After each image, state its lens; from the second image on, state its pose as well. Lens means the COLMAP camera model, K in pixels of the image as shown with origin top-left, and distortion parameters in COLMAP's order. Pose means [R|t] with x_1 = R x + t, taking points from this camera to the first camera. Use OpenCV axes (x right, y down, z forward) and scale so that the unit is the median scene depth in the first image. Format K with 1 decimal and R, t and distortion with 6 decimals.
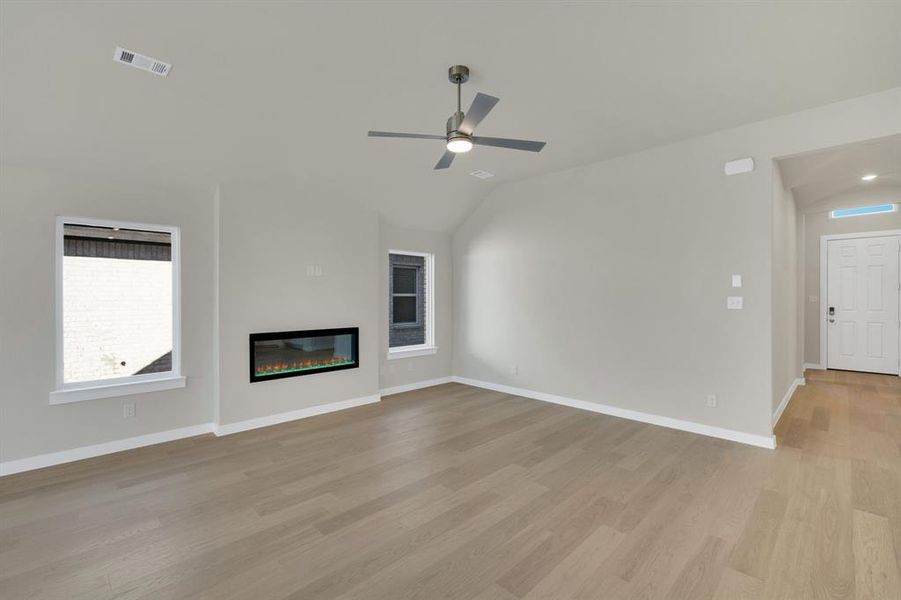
lens RADIAL K [[395.3, 0, 453.4], [0, 395.3, 296.2], [0, 0, 1]] dist [0.001856, 0.000161]
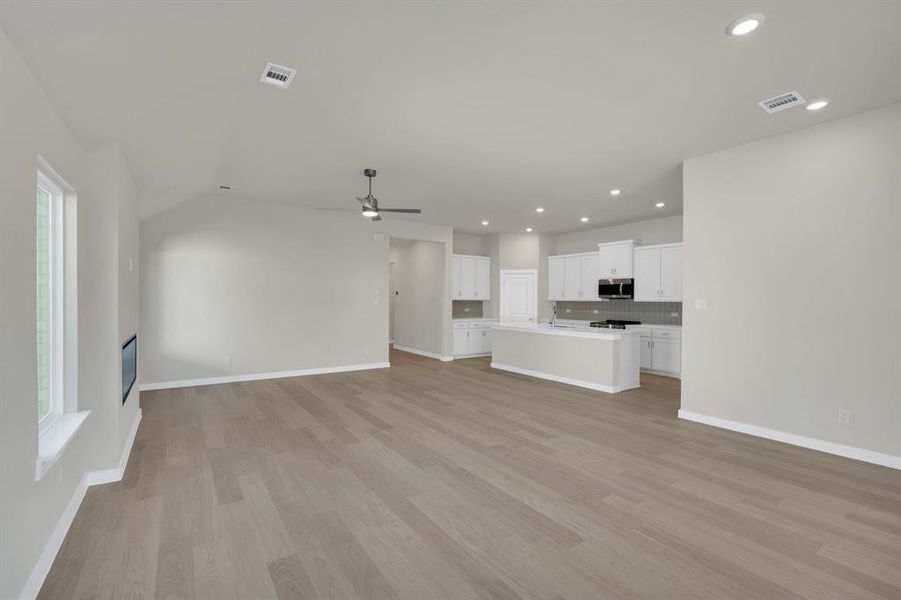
lens RADIAL K [[395.3, 0, 453.4], [0, 395.3, 296.2], [0, 0, 1]] dist [0.001856, 0.000161]
pose [[0.178435, 0.009662, 0.983904, -1.345650], [-0.016436, 0.999842, -0.006837, -0.004252], [-0.983814, -0.014952, 0.178565, 0.257852]]
